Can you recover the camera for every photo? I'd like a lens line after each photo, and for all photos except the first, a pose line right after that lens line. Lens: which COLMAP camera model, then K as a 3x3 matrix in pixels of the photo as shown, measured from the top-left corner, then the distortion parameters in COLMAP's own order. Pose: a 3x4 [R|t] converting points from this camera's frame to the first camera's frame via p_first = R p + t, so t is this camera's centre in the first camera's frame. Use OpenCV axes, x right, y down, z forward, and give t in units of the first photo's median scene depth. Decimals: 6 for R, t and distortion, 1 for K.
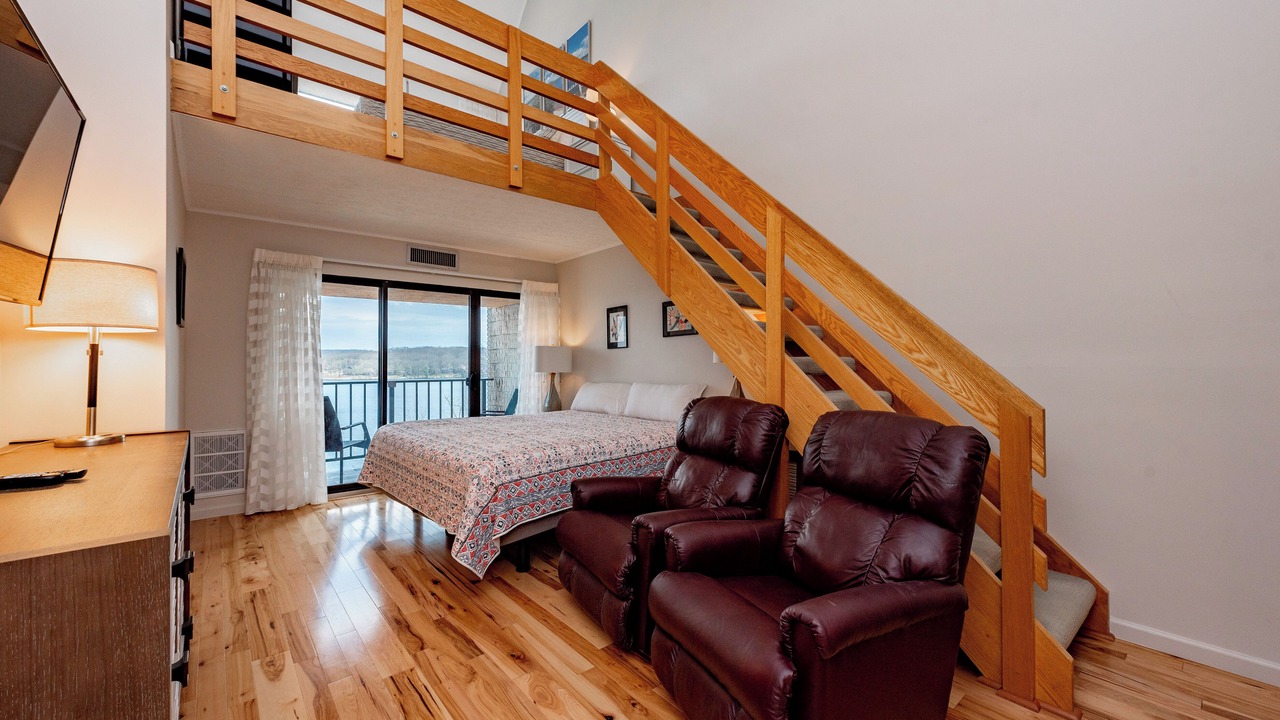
lens RADIAL K [[501.0, 0, 640.3], [0, 501.0, 356.1], [0, 0, 1]] dist [-0.002284, -0.000023]
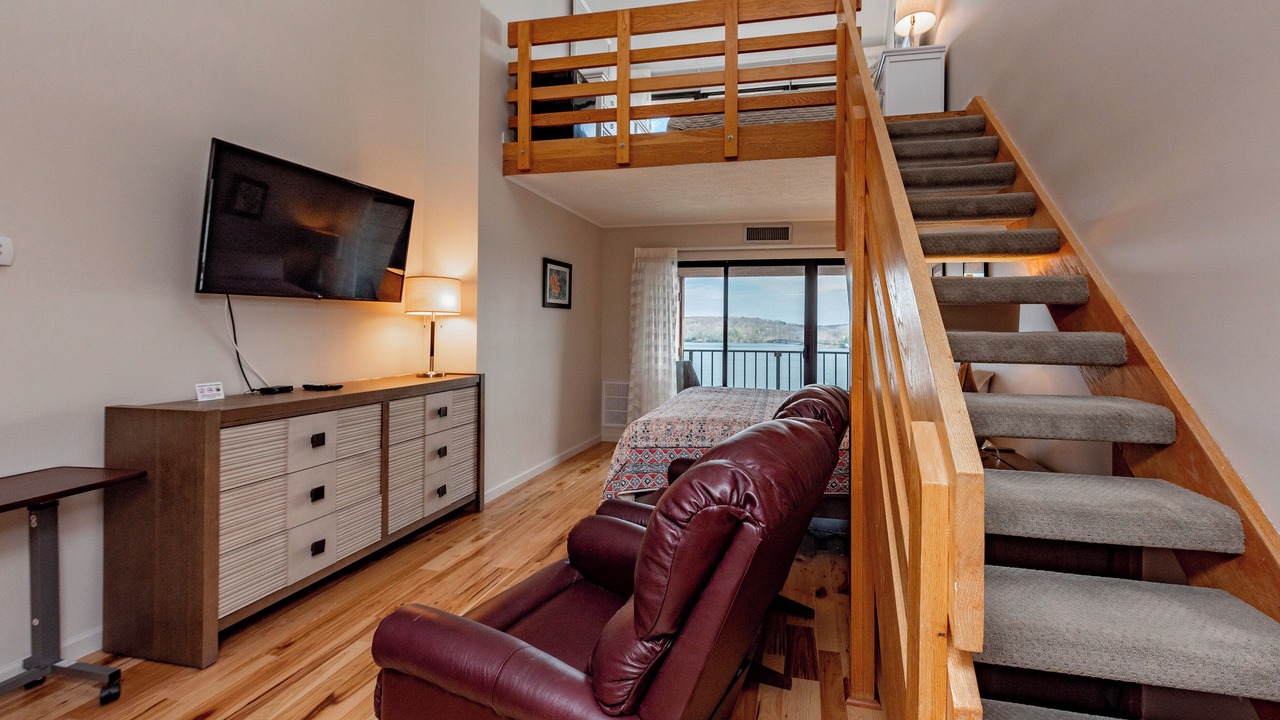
lens RADIAL K [[501.0, 0, 645.9], [0, 501.0, 324.6], [0, 0, 1]] dist [-0.002284, -0.000023]
pose [[0.604993, -0.003362, -0.796224, 0.330869], [-0.000941, 0.999987, -0.004938, -0.001582], [0.796230, 0.003737, 0.604982, 0.205962]]
